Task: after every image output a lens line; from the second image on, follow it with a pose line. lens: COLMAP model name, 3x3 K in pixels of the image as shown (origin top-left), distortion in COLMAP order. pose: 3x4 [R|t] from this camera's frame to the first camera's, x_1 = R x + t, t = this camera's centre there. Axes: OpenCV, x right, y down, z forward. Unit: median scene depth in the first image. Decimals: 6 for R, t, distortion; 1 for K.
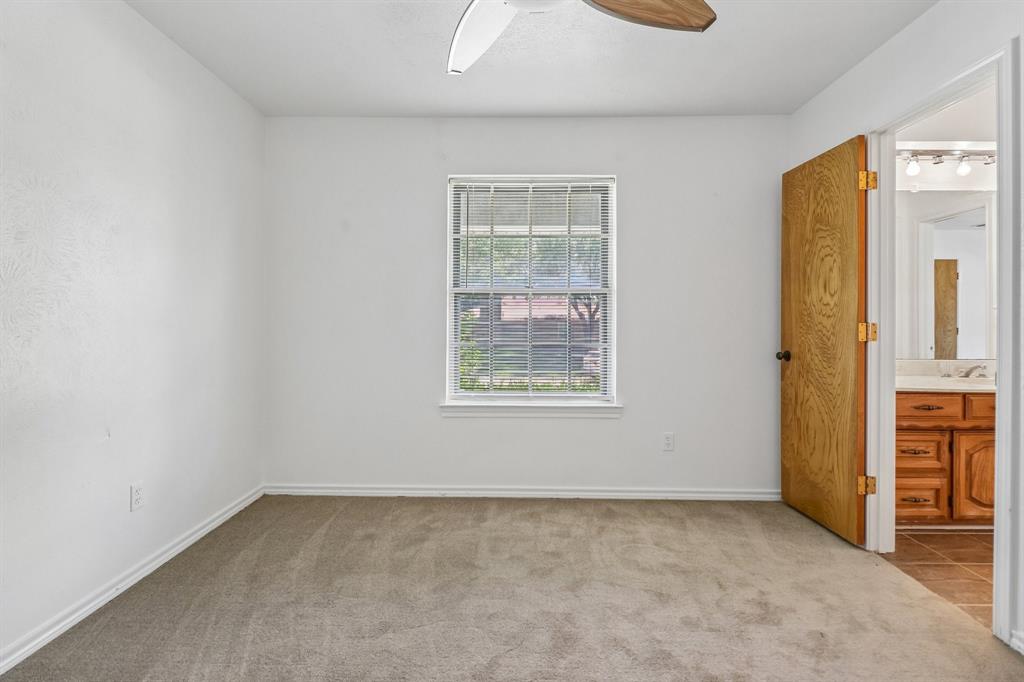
lens RADIAL K [[470.4, 0, 509.3], [0, 470.4, 322.1], [0, 0, 1]] dist [0.021406, -0.016595]
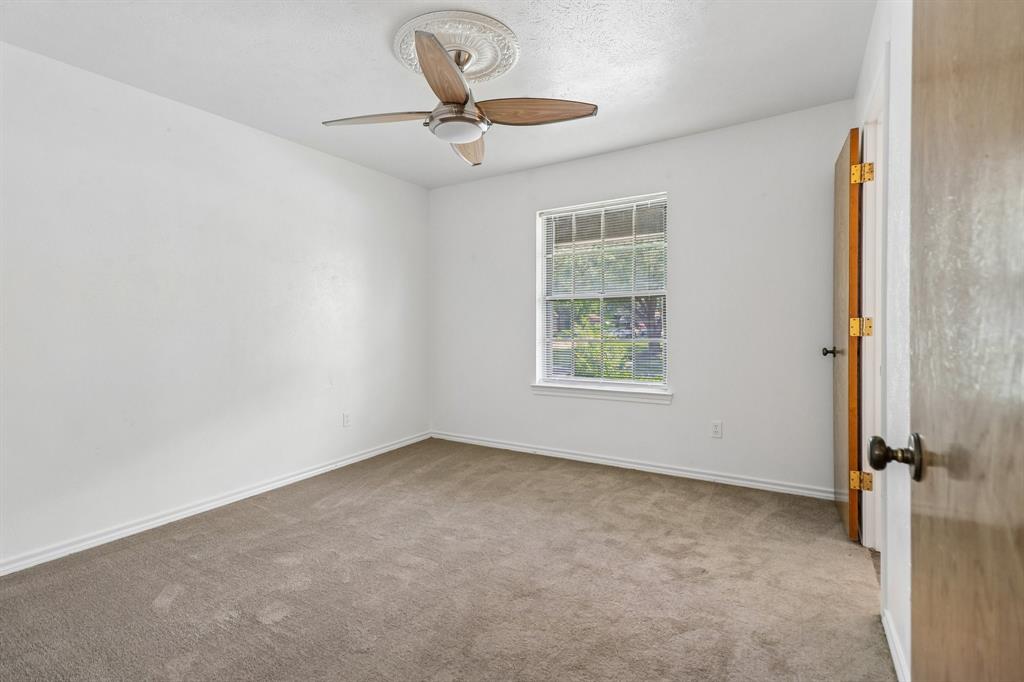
lens RADIAL K [[467.6, 0, 512.9], [0, 467.6, 327.4], [0, 0, 1]] dist [0.004007, 0.000467]
pose [[0.862832, -0.007939, -0.505429, 0.556162], [0.010302, 0.999945, 0.001881, 0.012040], [0.505386, -0.006830, 0.862866, -0.194495]]
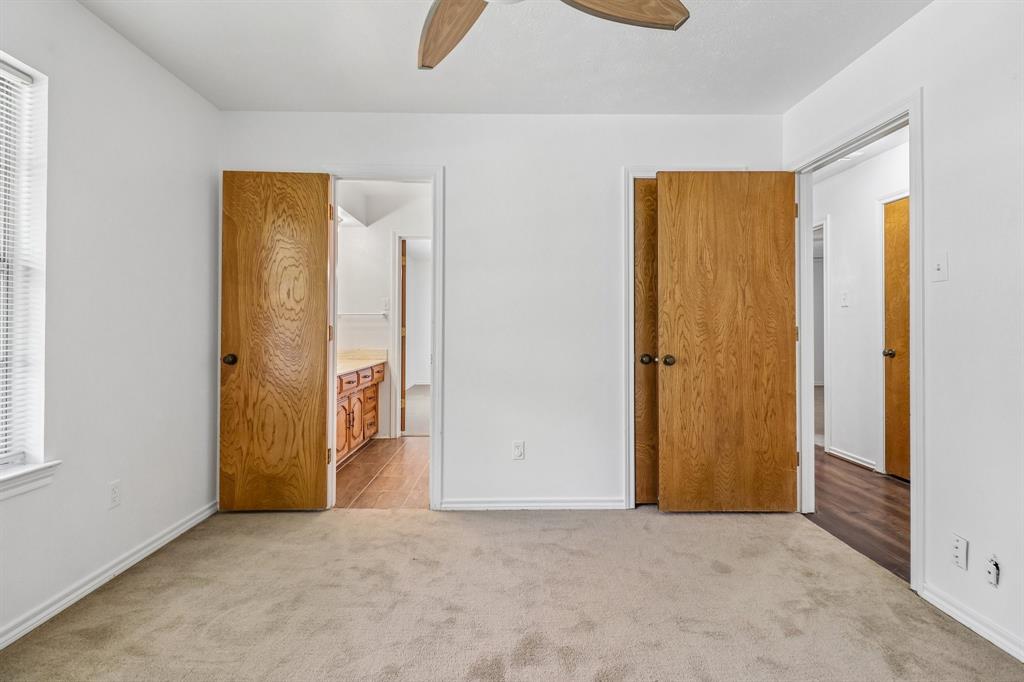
lens RADIAL K [[470.4, 0, 509.3], [0, 470.4, 322.1], [0, 0, 1]] dist [0.021406, -0.016595]
pose [[-0.032852, 0.006472, 0.999439, -0.452417], [-0.008878, 0.999938, -0.006767, -0.004204], [-0.999421, -0.009096, -0.032792, 0.509402]]
